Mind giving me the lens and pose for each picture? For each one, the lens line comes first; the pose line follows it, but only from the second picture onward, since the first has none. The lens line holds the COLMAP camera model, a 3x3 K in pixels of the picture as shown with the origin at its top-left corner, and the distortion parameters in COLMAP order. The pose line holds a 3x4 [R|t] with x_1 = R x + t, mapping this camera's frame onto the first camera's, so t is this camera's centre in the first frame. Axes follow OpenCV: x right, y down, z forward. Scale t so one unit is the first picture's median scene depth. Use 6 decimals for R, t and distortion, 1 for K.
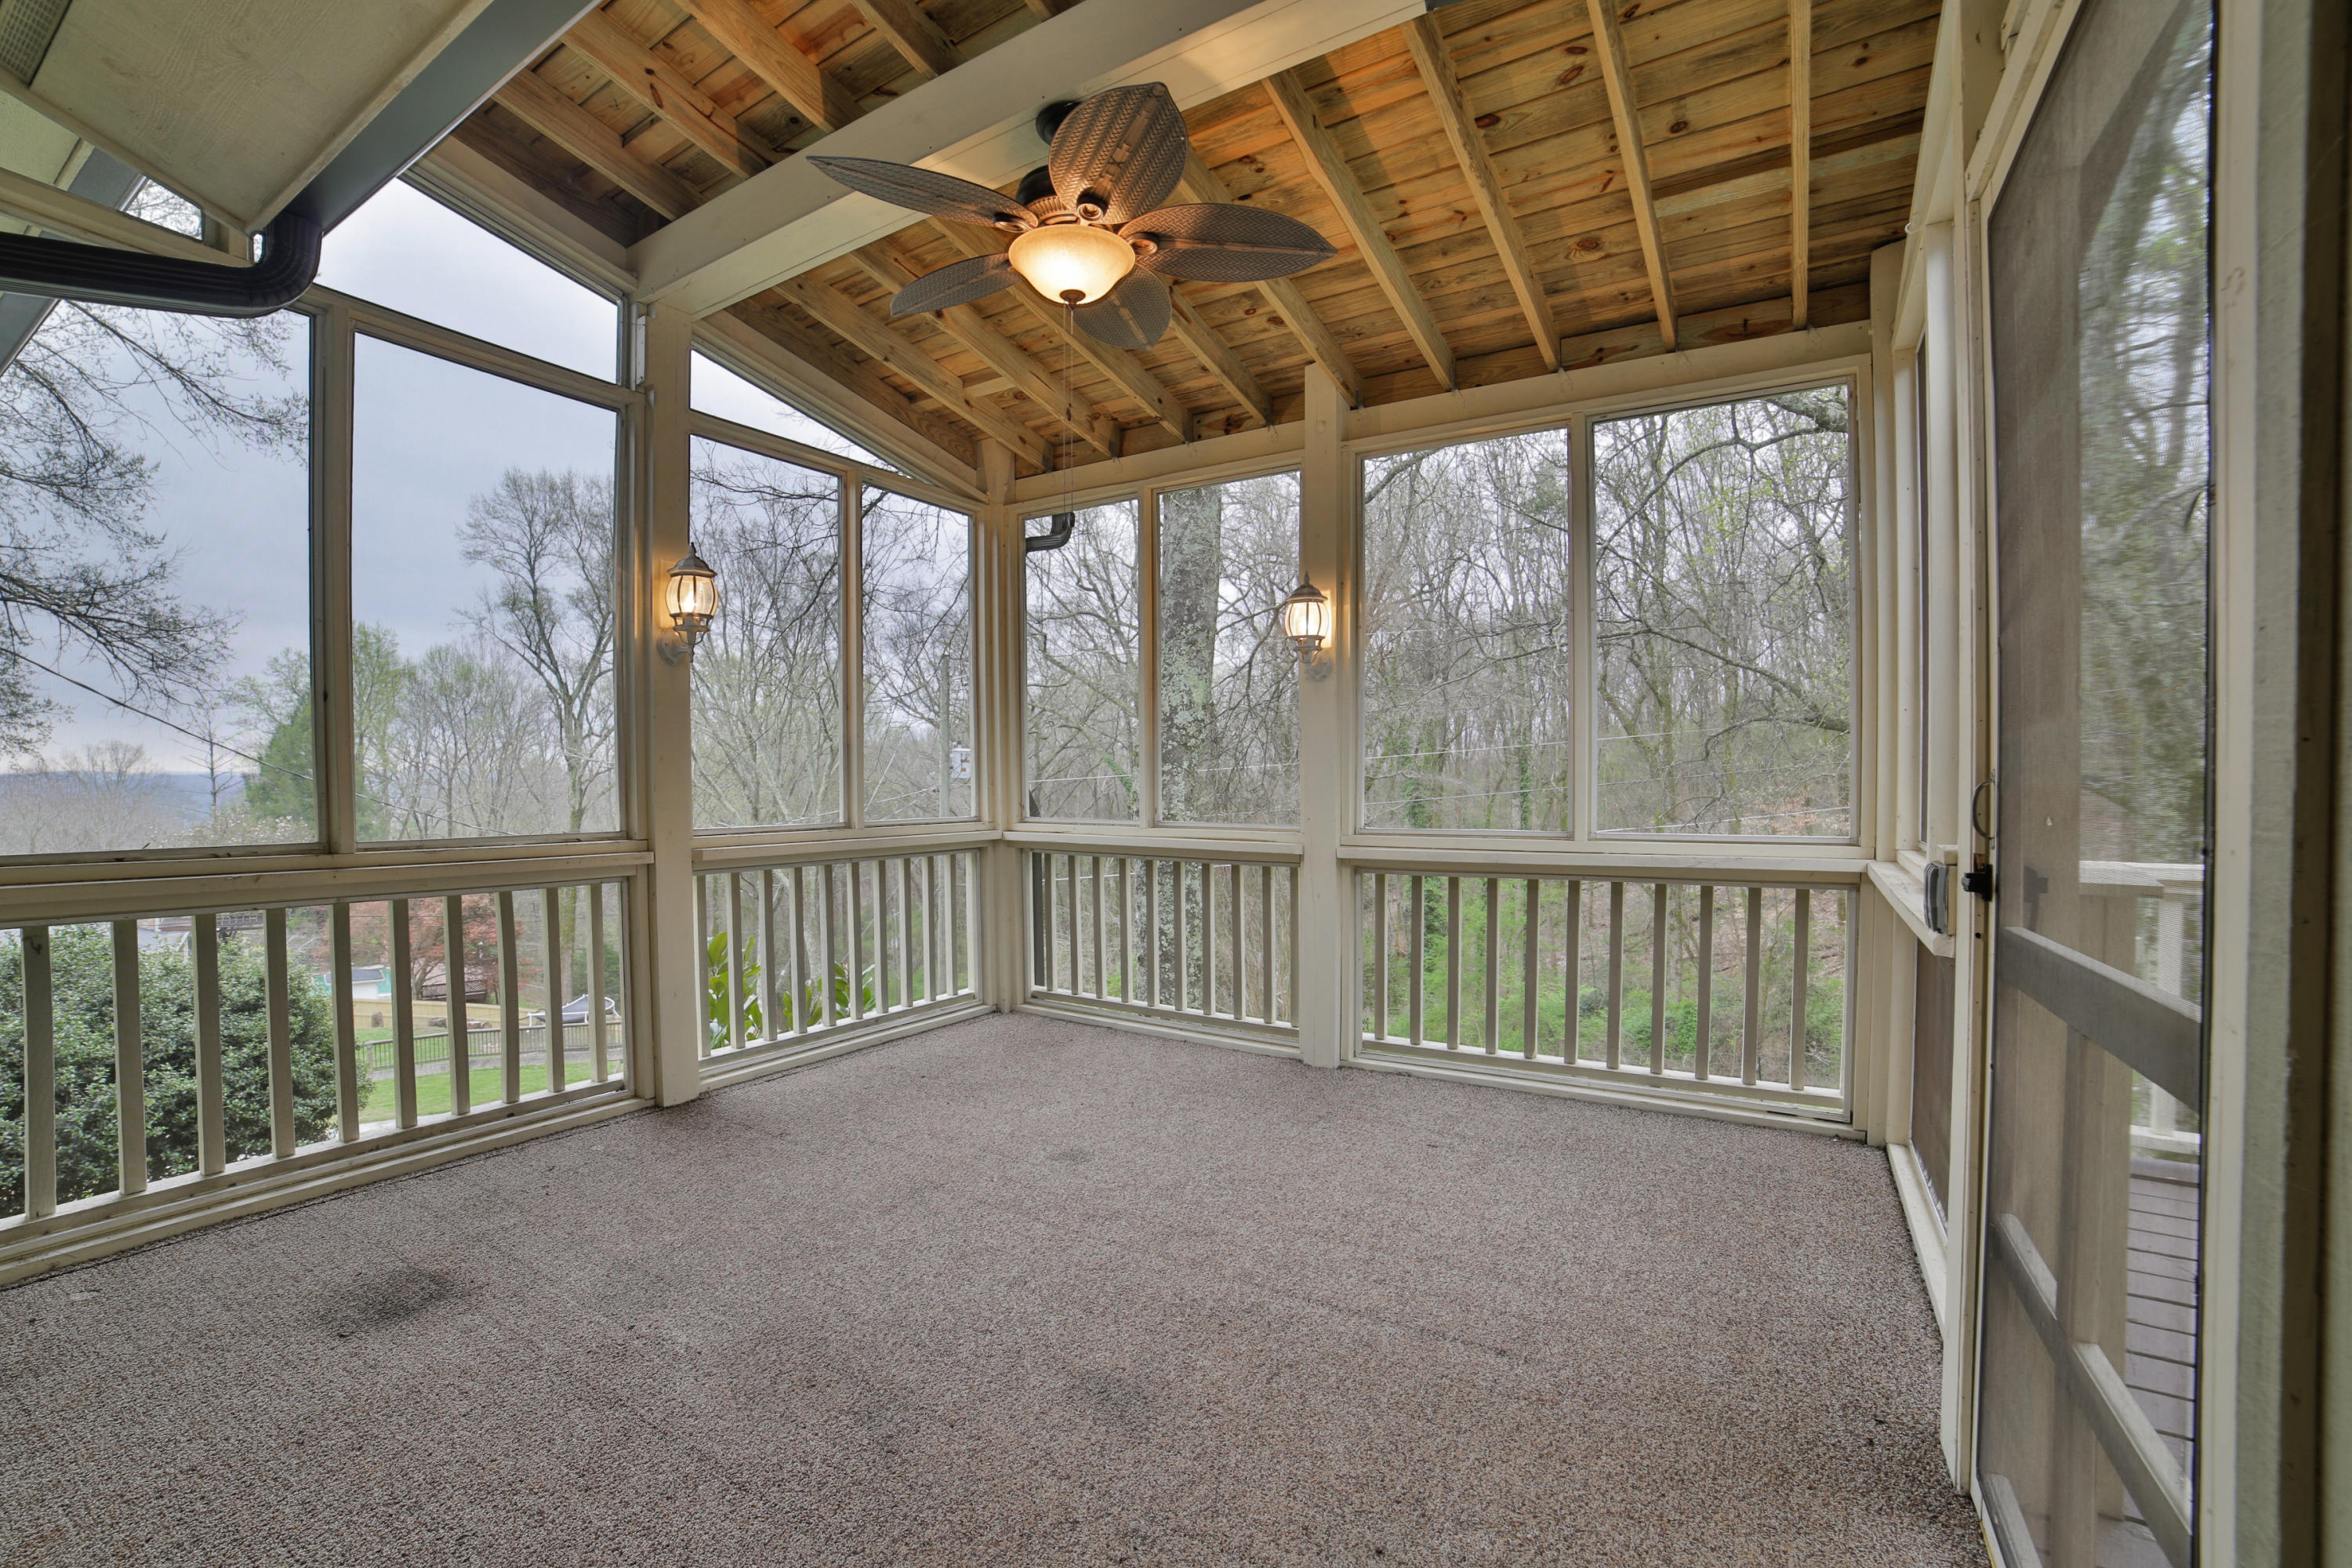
lens RADIAL K [[986.4, 0, 1168.4], [0, 986.4, 789.6], [0, 0, 1]] dist [-0.113690, 0.035198]
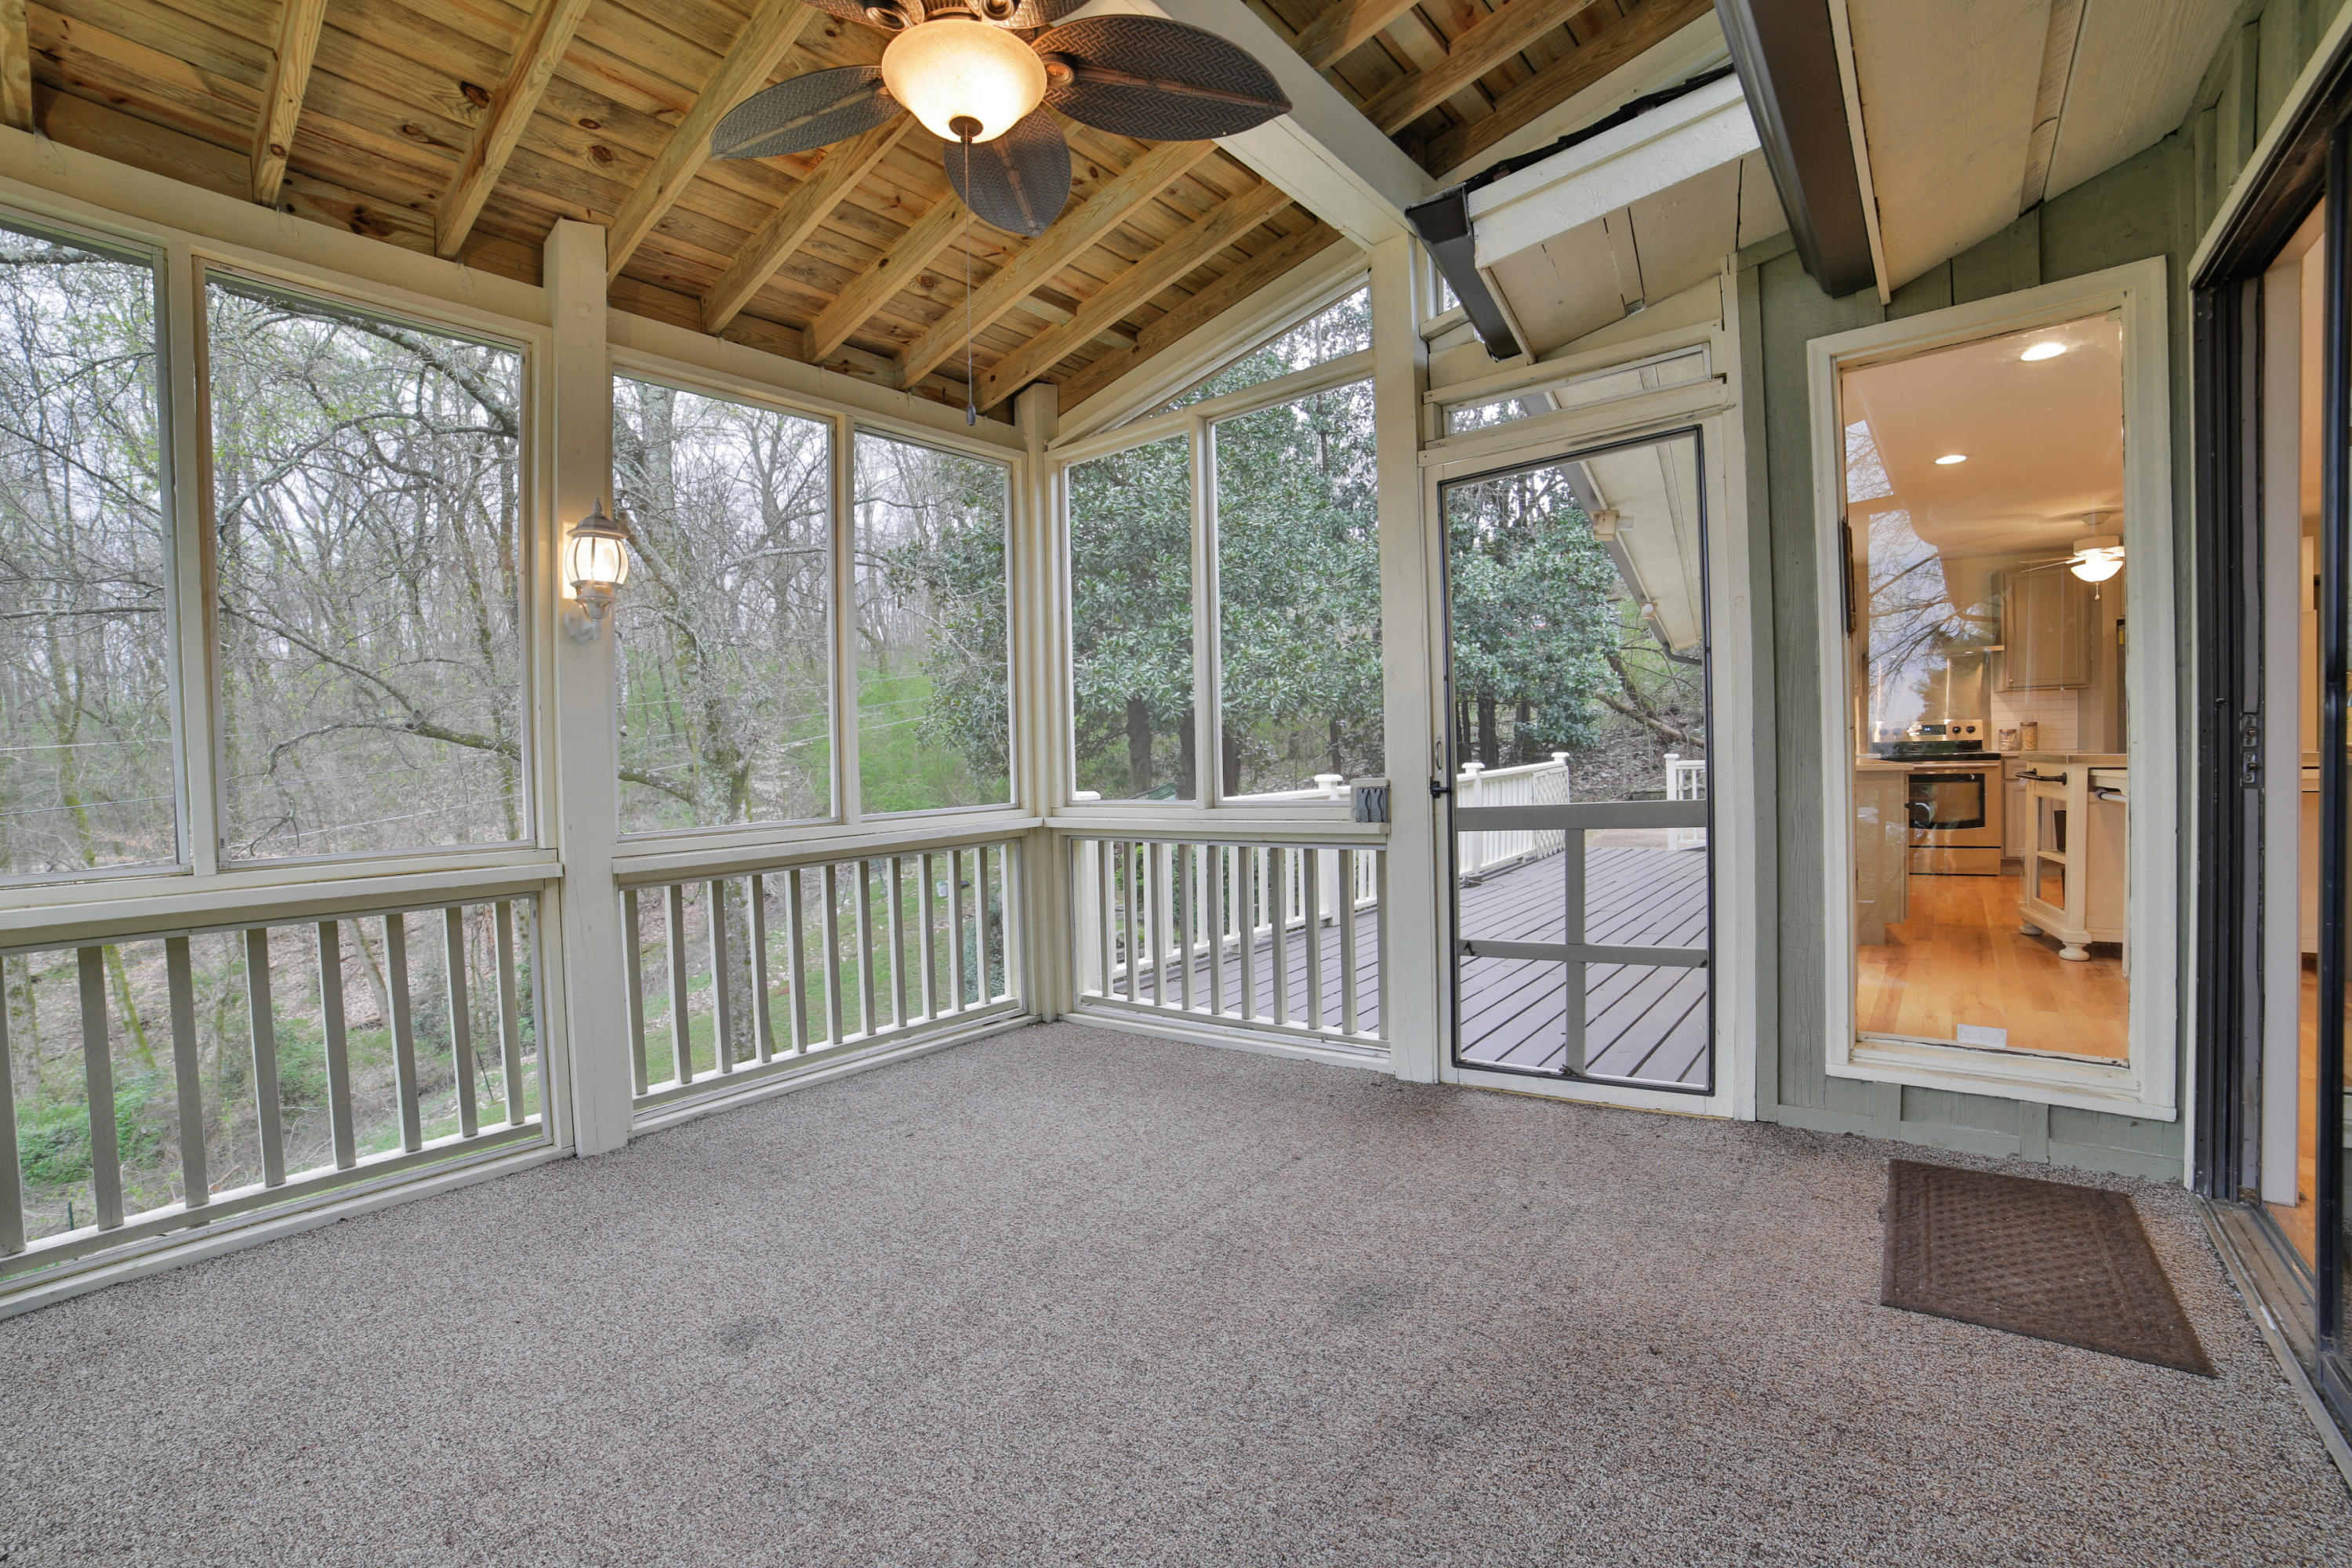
lens RADIAL K [[986.4, 0, 1168.4], [0, 986.4, 789.6], [0, 0, 1]] dist [-0.113690, 0.035198]
pose [[0.143439, -0.033384, 0.989096, -0.535682], [0.050546, 0.998374, 0.026367, 0.004967], [-0.988368, 0.046213, 0.144893, 0.480515]]
